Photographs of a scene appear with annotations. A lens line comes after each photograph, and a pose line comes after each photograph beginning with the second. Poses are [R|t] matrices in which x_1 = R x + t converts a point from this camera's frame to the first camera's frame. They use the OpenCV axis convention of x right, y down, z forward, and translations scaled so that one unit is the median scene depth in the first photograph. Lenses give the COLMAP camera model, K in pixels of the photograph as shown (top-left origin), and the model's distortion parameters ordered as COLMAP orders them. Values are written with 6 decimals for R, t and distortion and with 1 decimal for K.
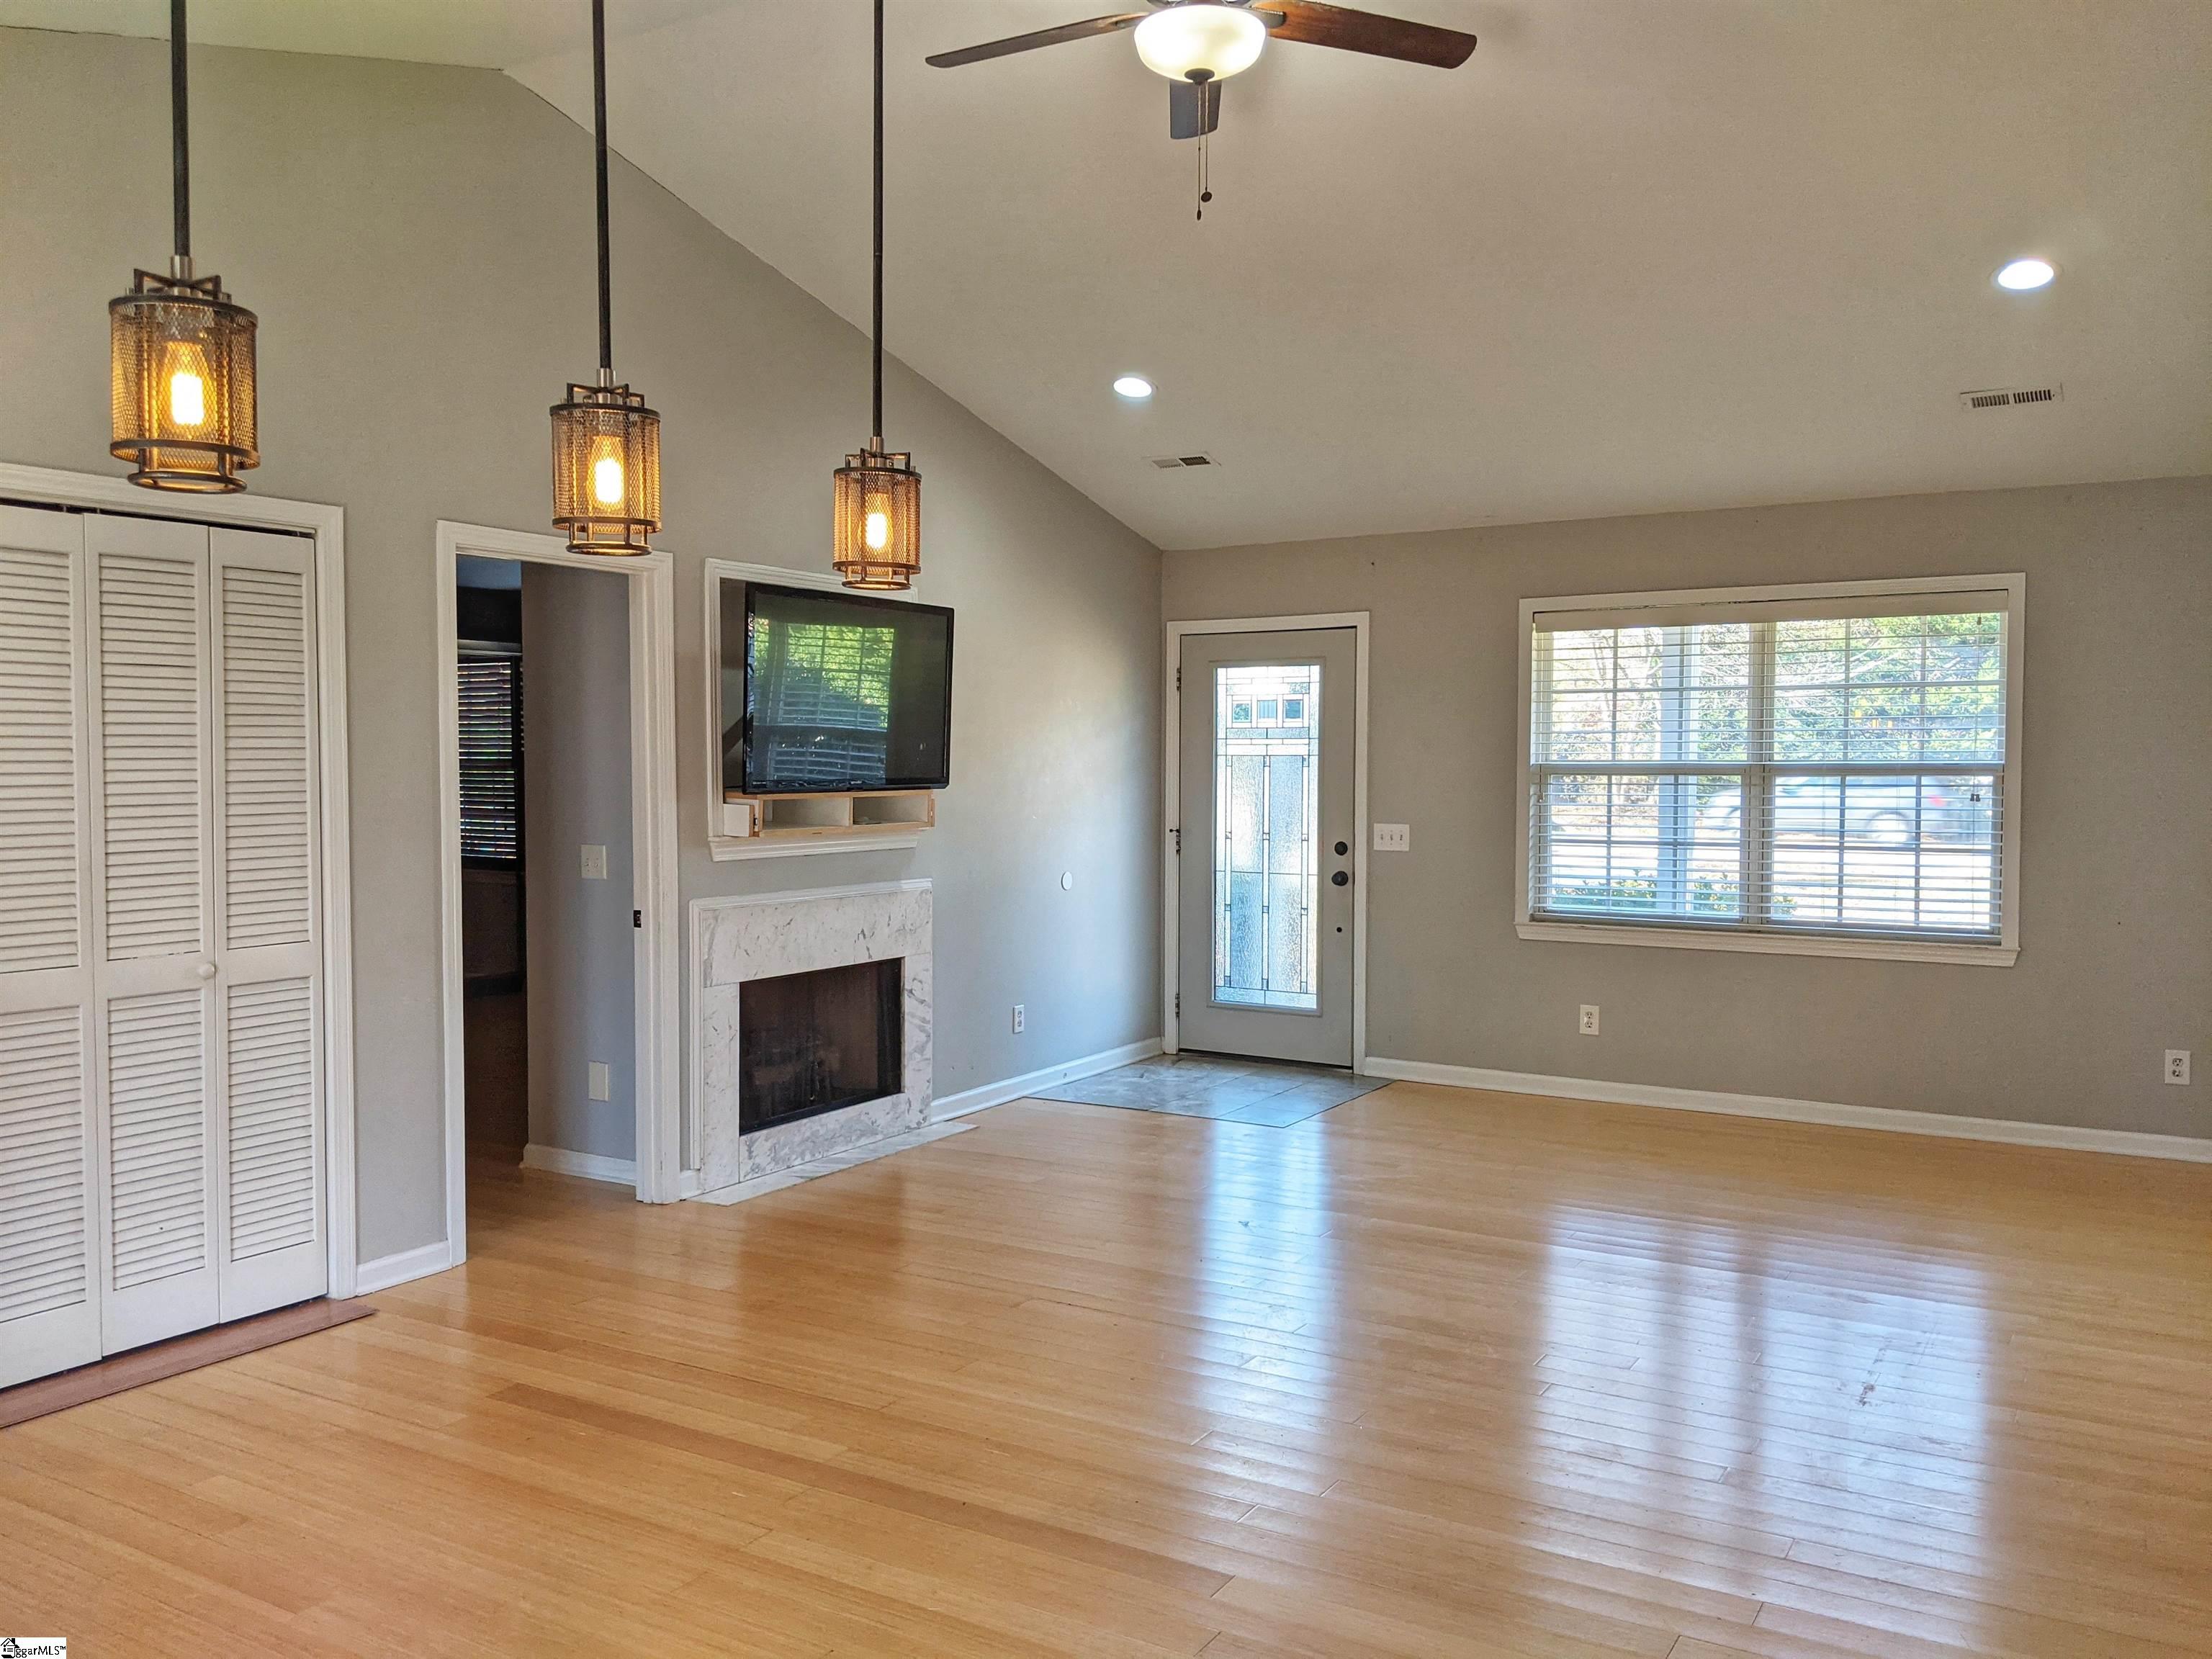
lens RADIAL K [[1785.9, 0, 1096.9], [0, 1785.9, 832.1], [0, 0, 1]] dist [0.032518, -0.006595]
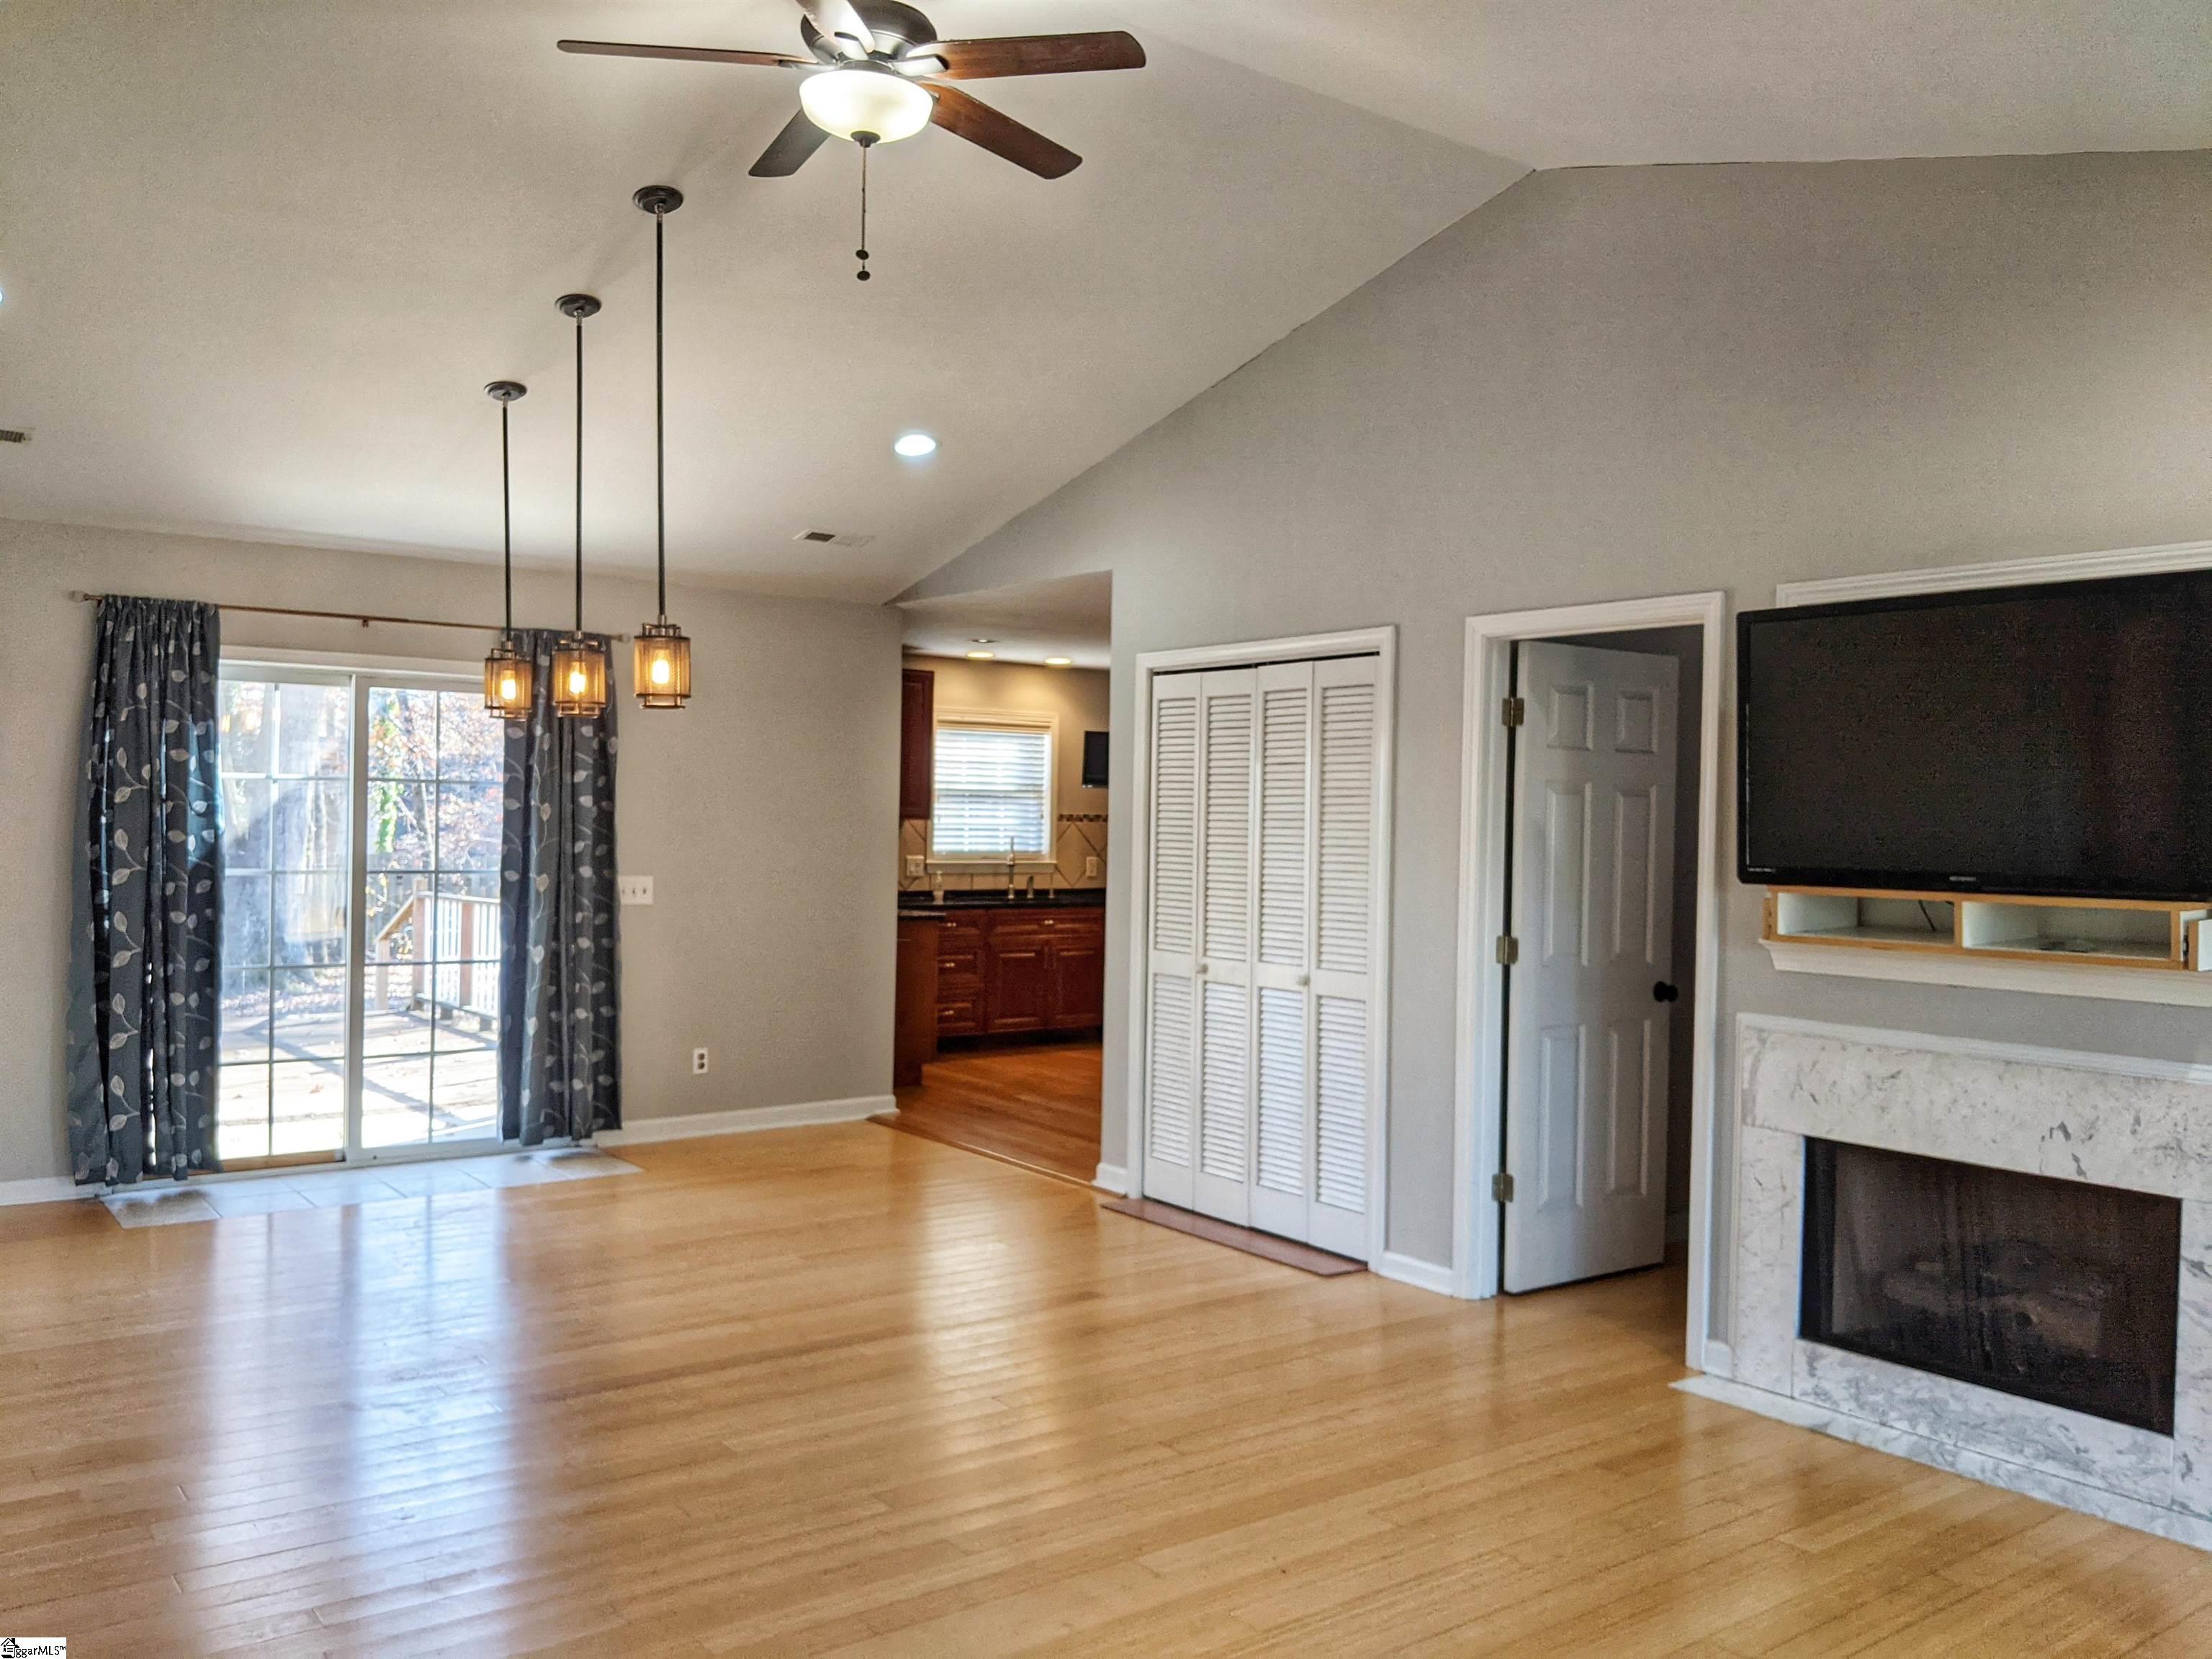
lens RADIAL K [[1785.9, 0, 1096.9], [0, 1785.9, 832.1], [0, 0, 1]] dist [0.032518, -0.006595]
pose [[-0.364773, 0.002463, -0.931093, 0.602748], [-0.054851, 0.998203, 0.024130, -0.044838], [0.929479, 0.059874, -0.363983, 0.966145]]
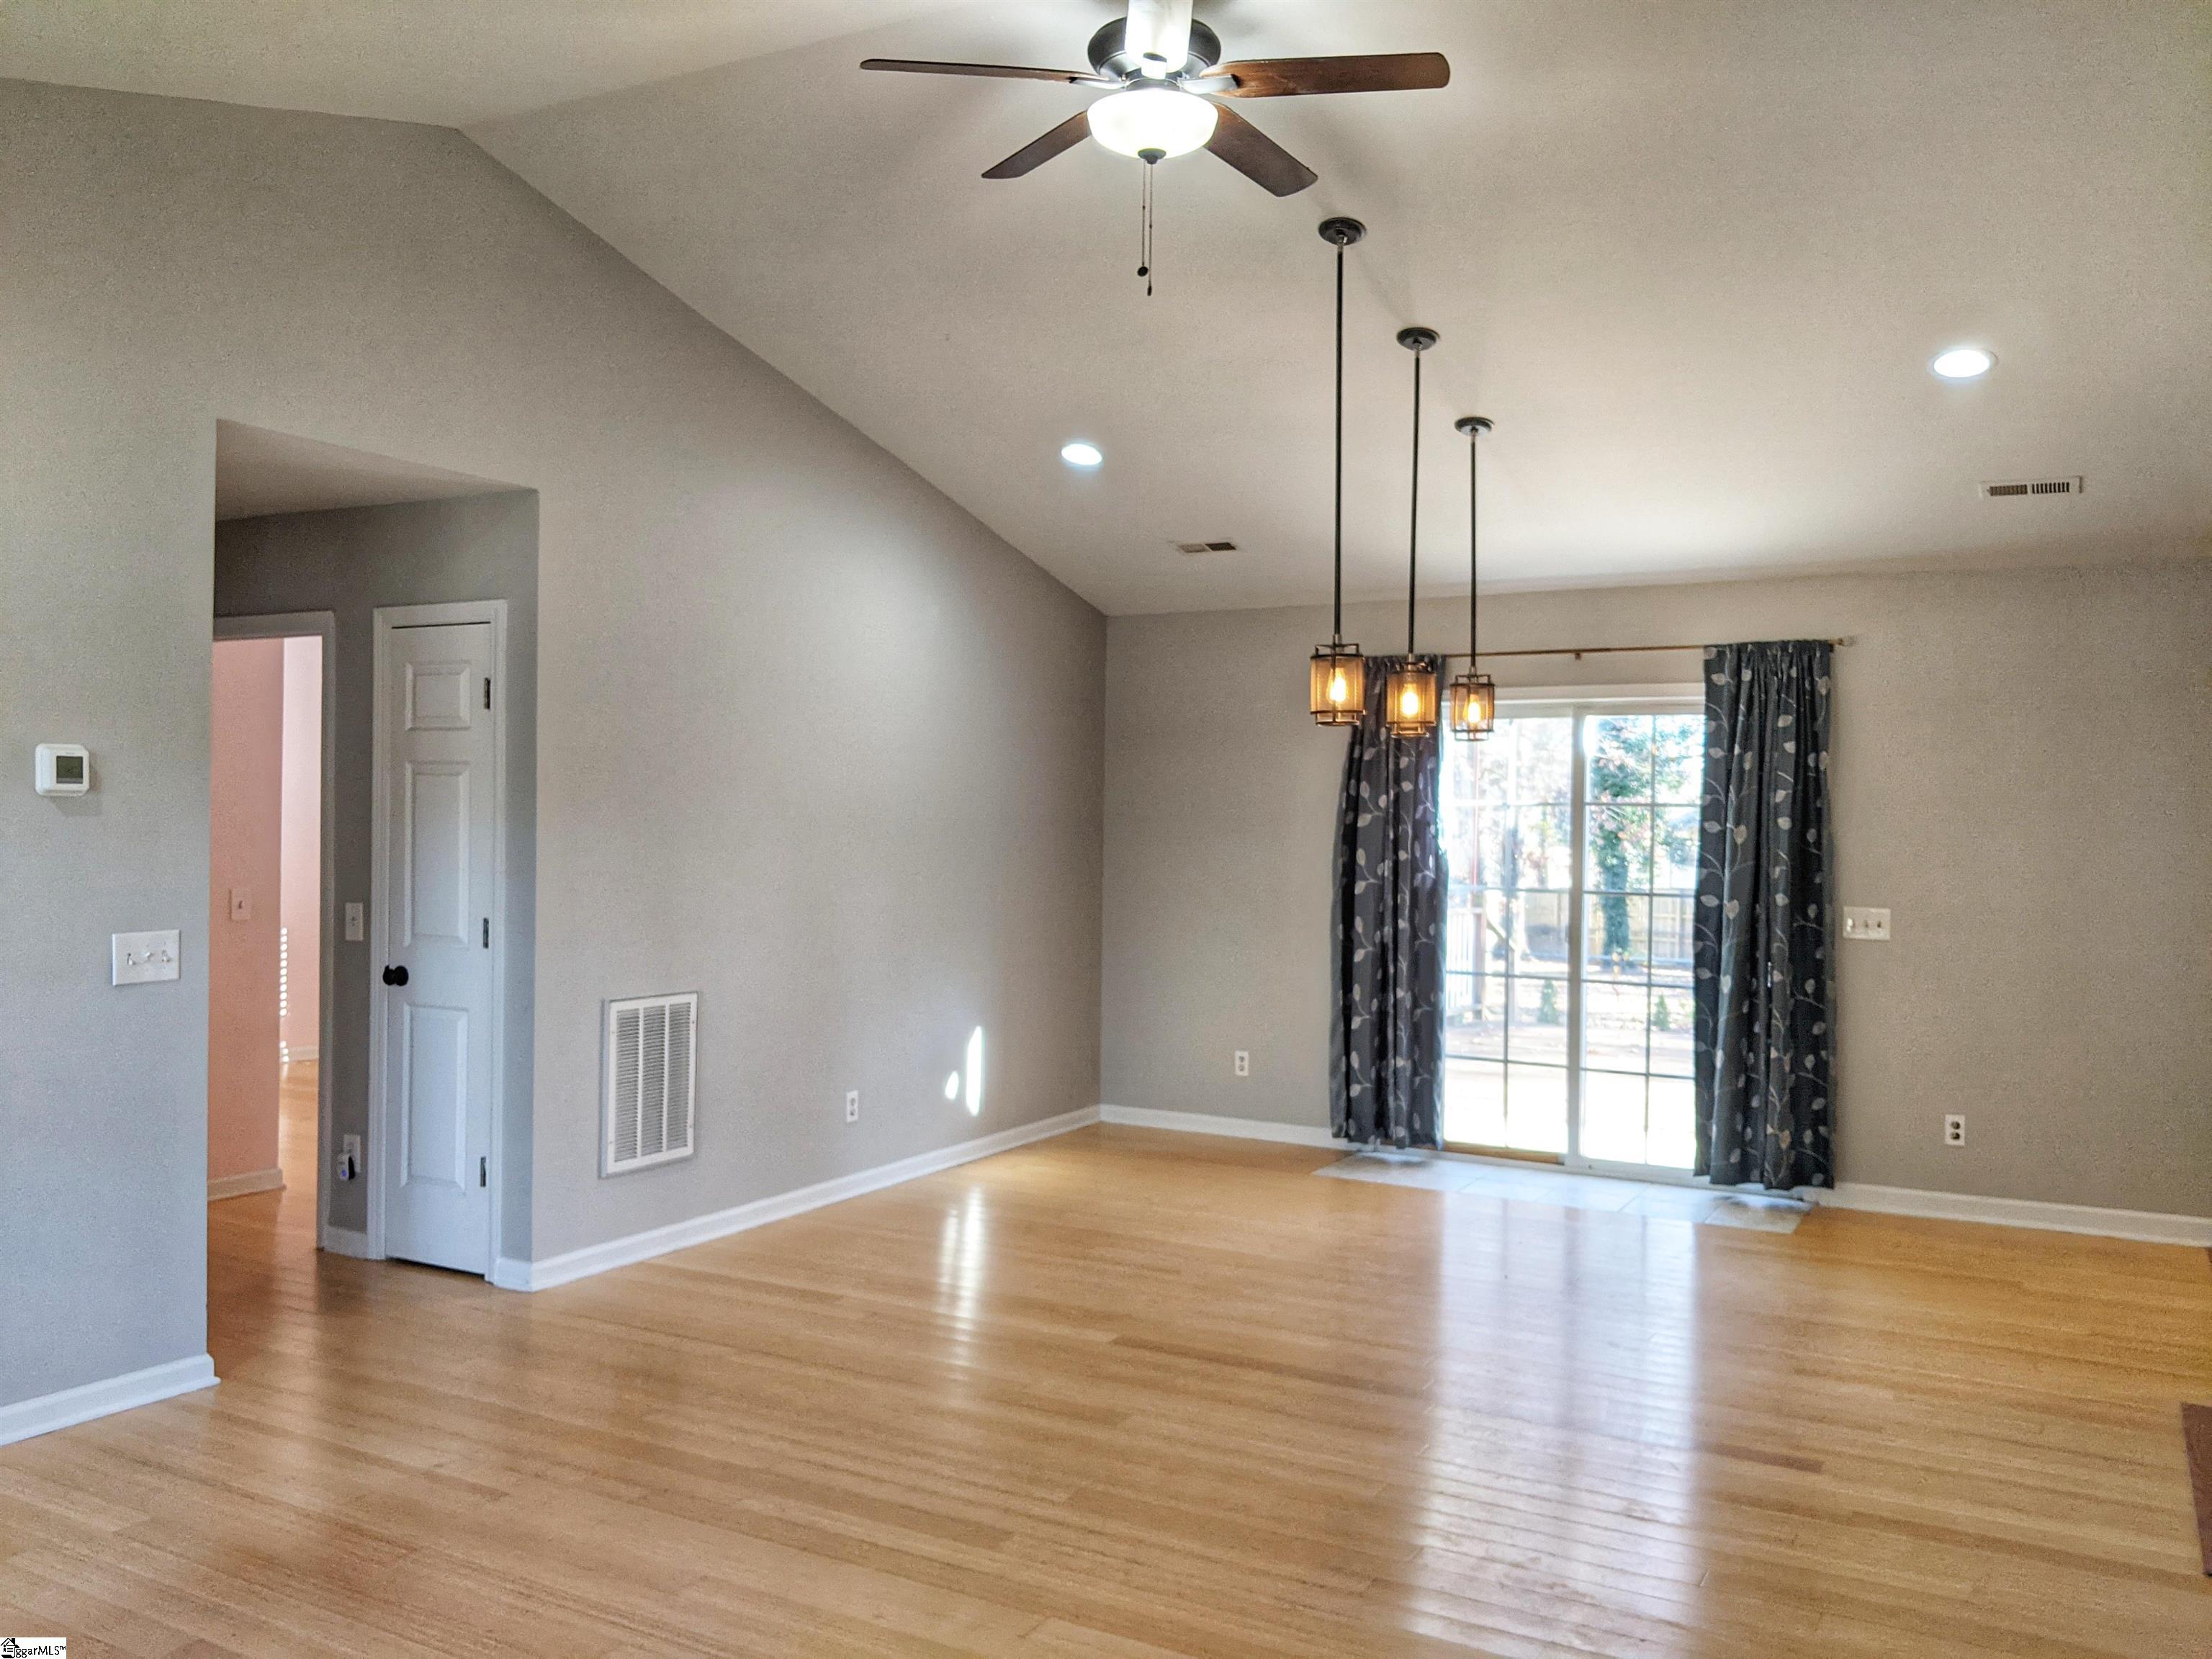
lens RADIAL K [[1785.9, 0, 1096.9], [0, 1785.9, 832.1], [0, 0, 1]] dist [0.032518, -0.006595]
pose [[-0.999015, -0.013235, -0.042354, 0.127987], [-0.015156, 0.998855, 0.045376, -0.055179], [0.041705, 0.045974, -0.998072, 1.270228]]
